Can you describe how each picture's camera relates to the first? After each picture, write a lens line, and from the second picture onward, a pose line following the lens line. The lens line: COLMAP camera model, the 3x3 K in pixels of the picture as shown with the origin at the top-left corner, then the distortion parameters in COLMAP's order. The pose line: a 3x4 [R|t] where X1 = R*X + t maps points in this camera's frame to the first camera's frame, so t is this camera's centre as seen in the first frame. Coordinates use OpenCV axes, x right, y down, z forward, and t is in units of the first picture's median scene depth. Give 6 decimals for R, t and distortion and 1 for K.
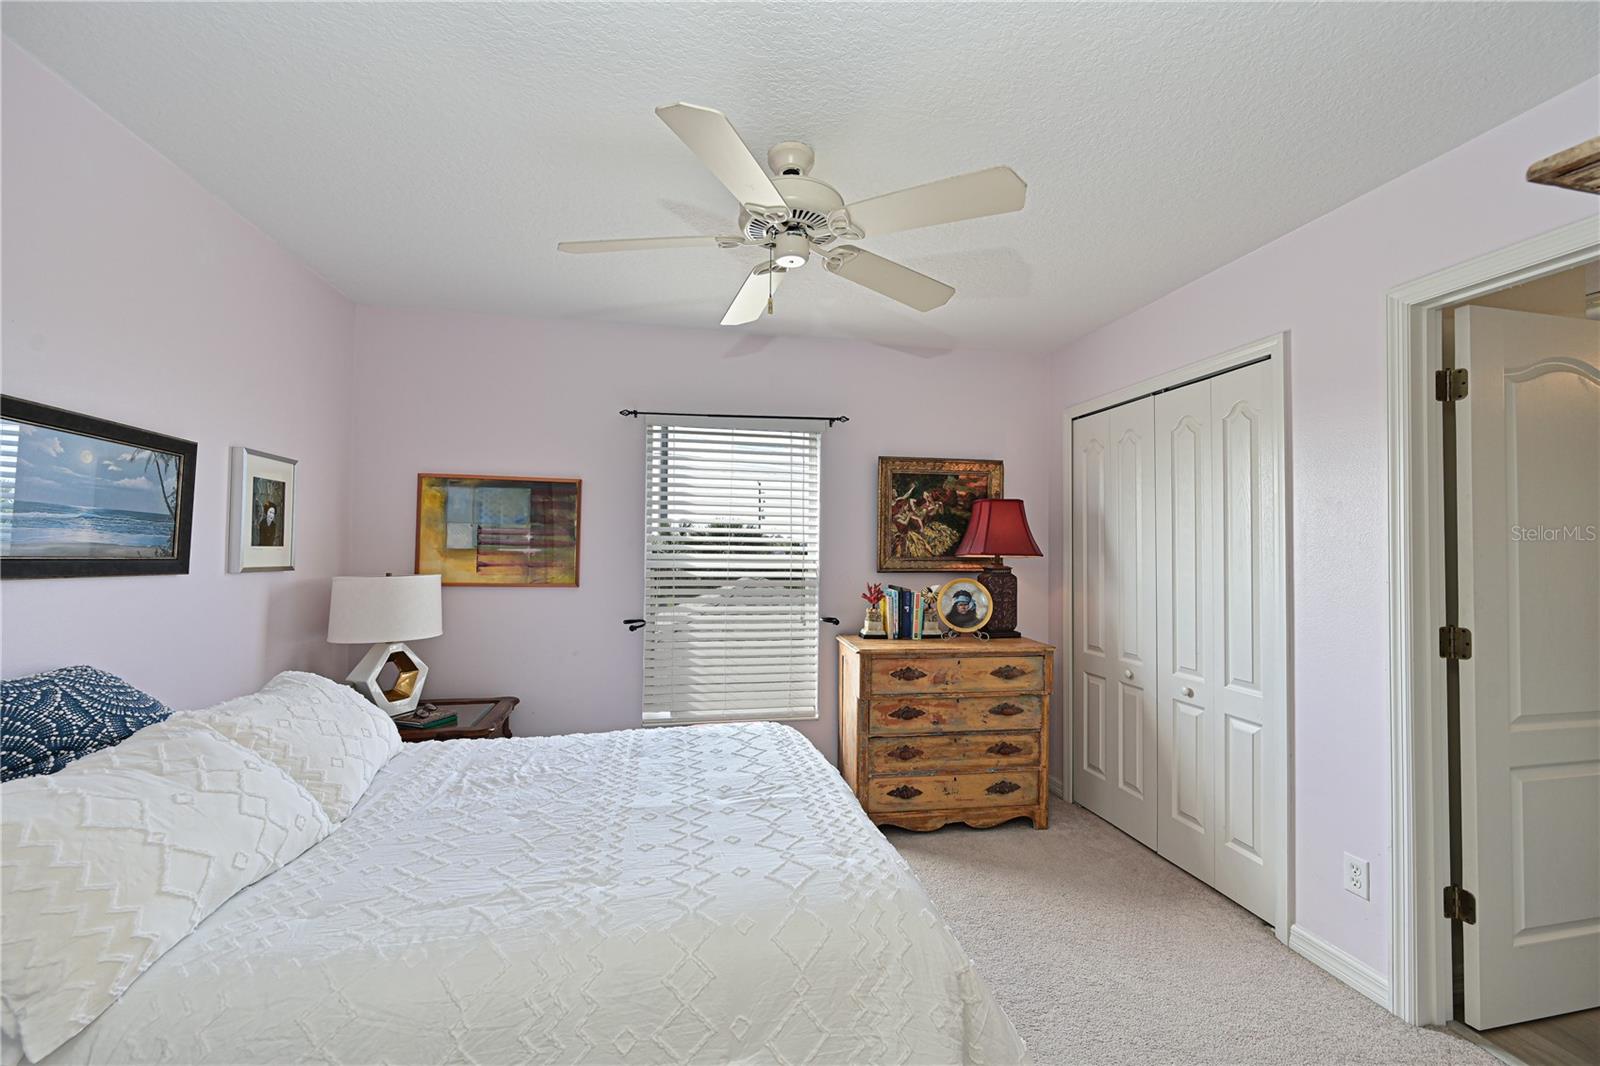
lens RADIAL K [[633.4, 0, 806.9], [0, 633.4, 532.4], [0, 0, 1]] dist [-0.001047, 0.000190]
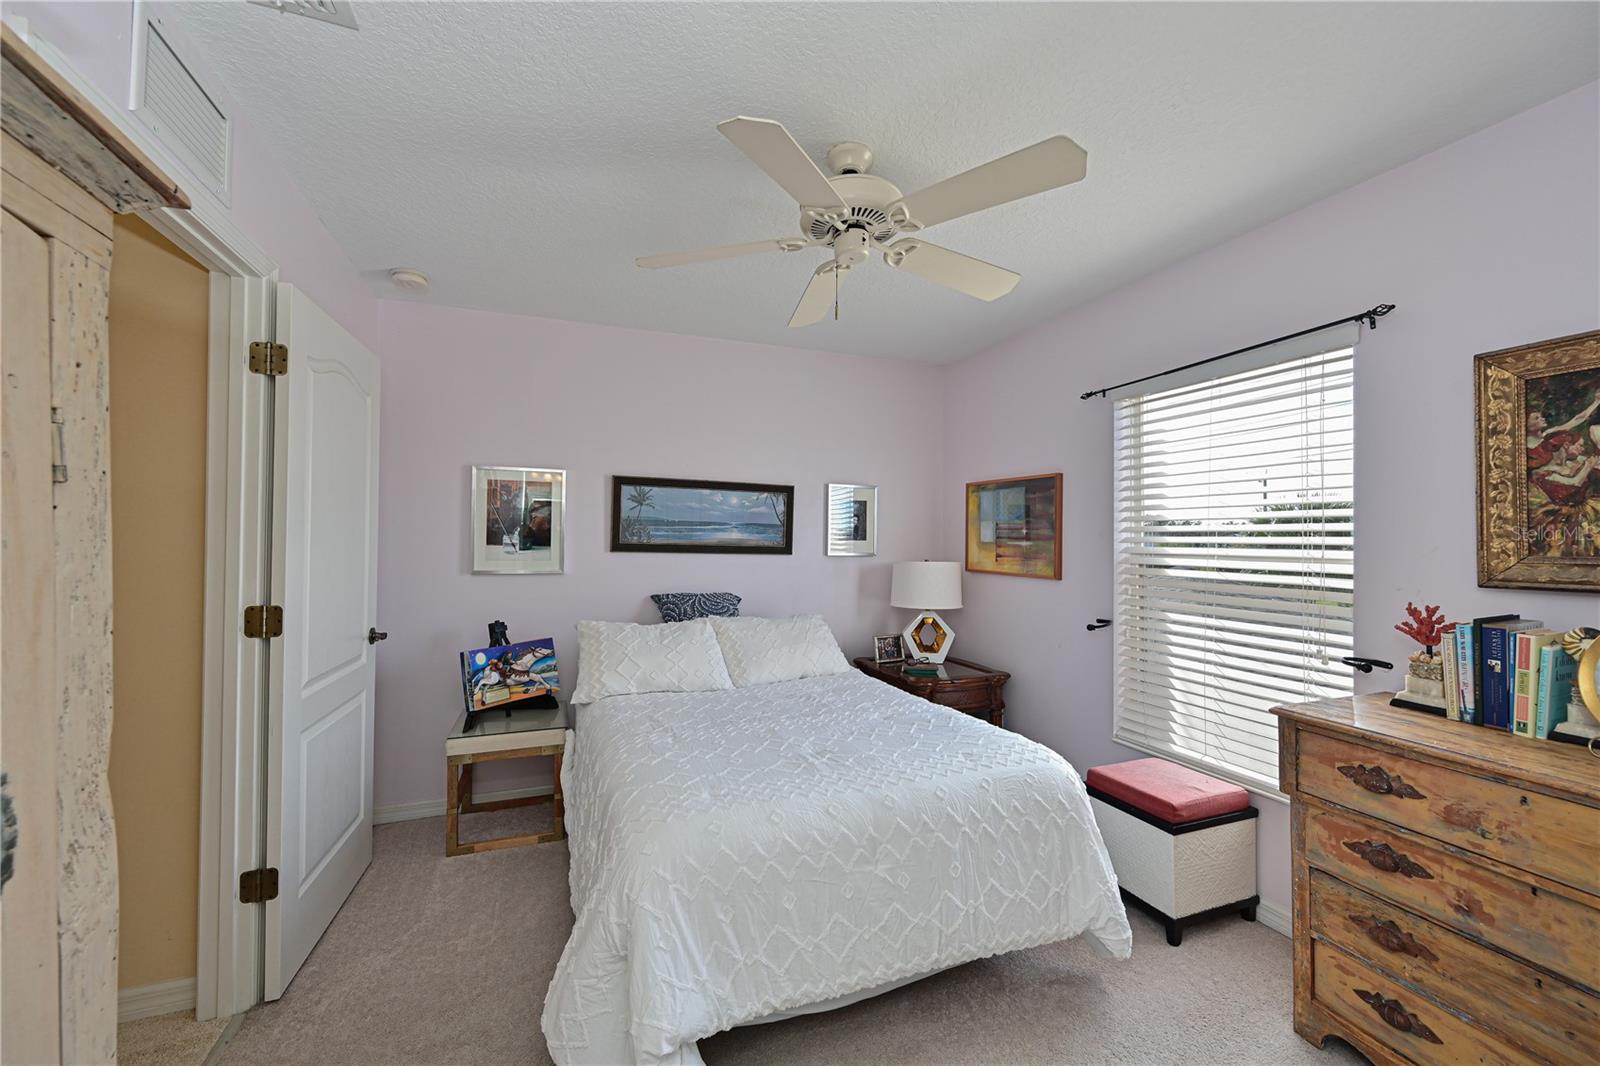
lens RADIAL K [[633.4, 0, 806.9], [0, 633.4, 532.4], [0, 0, 1]] dist [-0.001047, 0.000190]
pose [[0.177105, -0.019650, -0.983996, 0.580172], [0.021673, 0.999636, -0.016062, 0.018862], [0.983953, -0.018482, 0.177466, 0.445243]]
